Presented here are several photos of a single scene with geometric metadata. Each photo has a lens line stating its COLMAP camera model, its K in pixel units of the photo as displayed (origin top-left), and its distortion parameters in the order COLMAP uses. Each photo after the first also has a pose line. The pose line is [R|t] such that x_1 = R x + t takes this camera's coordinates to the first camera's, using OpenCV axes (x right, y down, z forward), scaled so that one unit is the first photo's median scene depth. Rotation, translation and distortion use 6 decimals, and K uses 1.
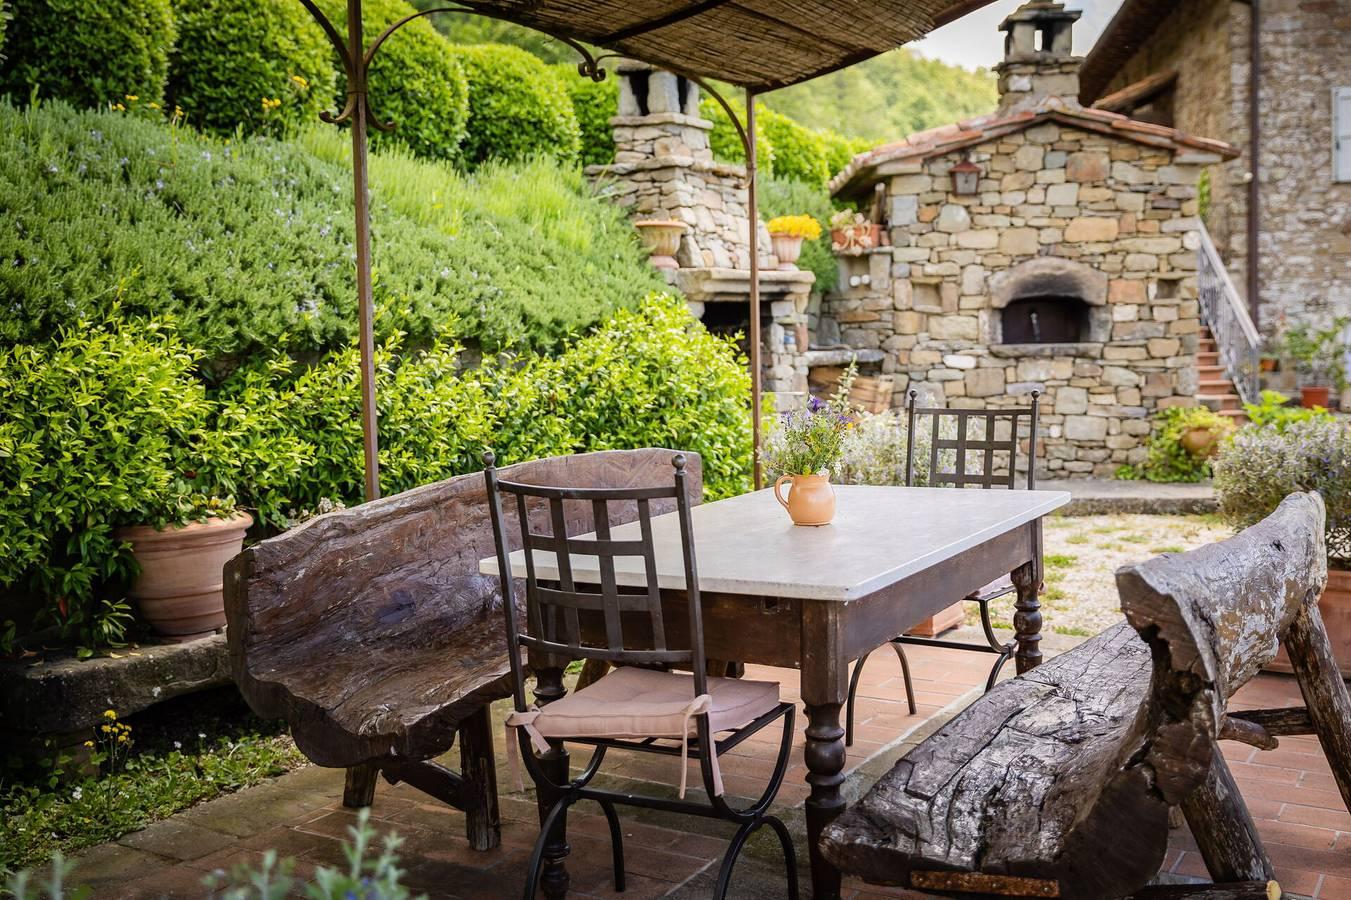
lens RADIAL K [[1623.9, 0, 673.5], [0, 1623.9, 457.1], [0, 0, 1]] dist [0.024074, 0.000000]
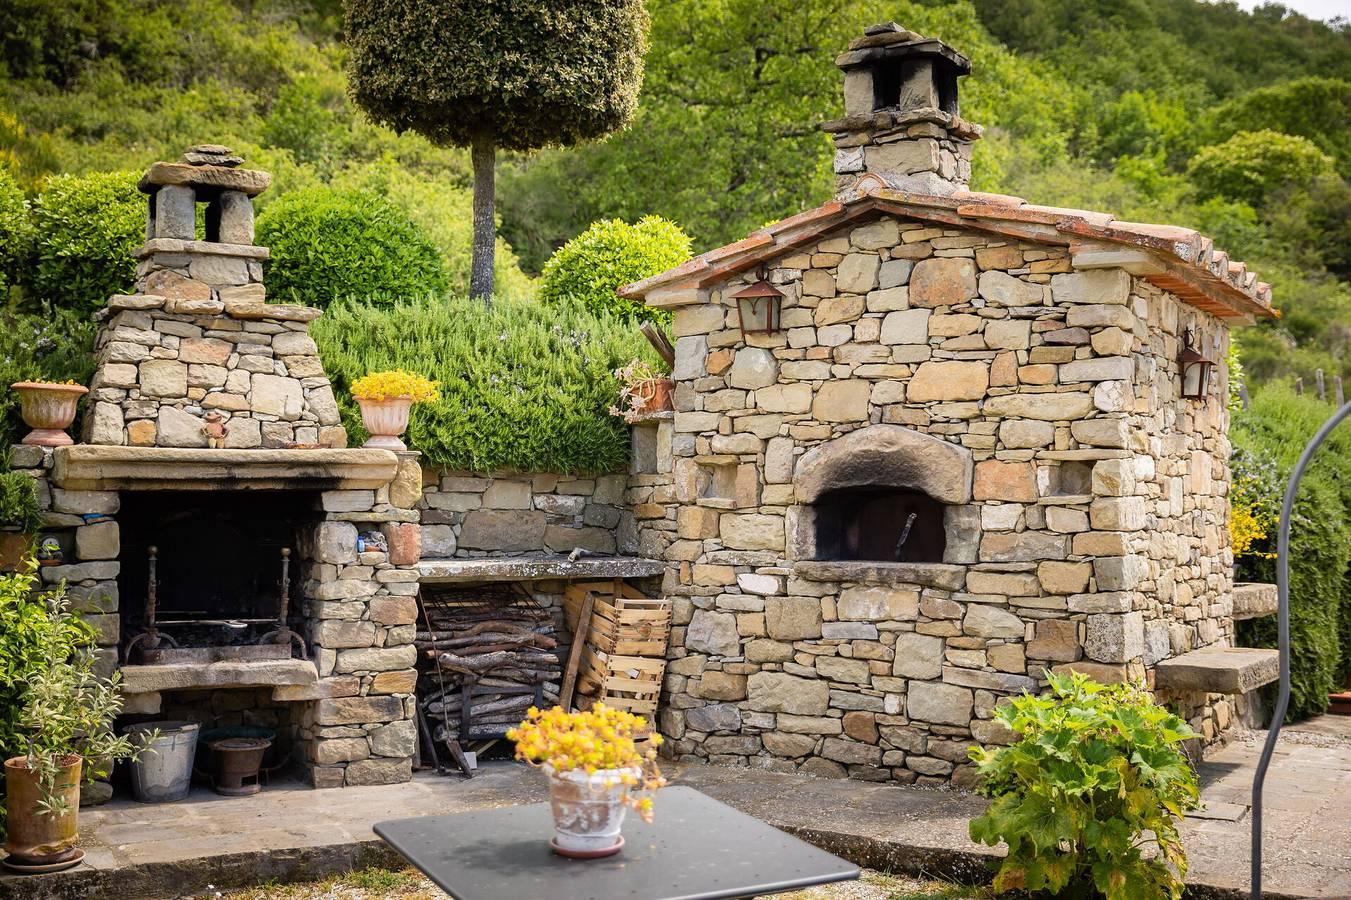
lens RADIAL K [[1623.9, 0, 675.8], [0, 1623.9, 440.9], [0, 0, 1]] dist [0.024074, 0.000000]
pose [[0.840663, 0.001180, -0.541557, 0.504363], [-0.059959, 0.994053, -0.090908, -0.054583], [0.538229, 0.108894, 0.835734, 0.429479]]
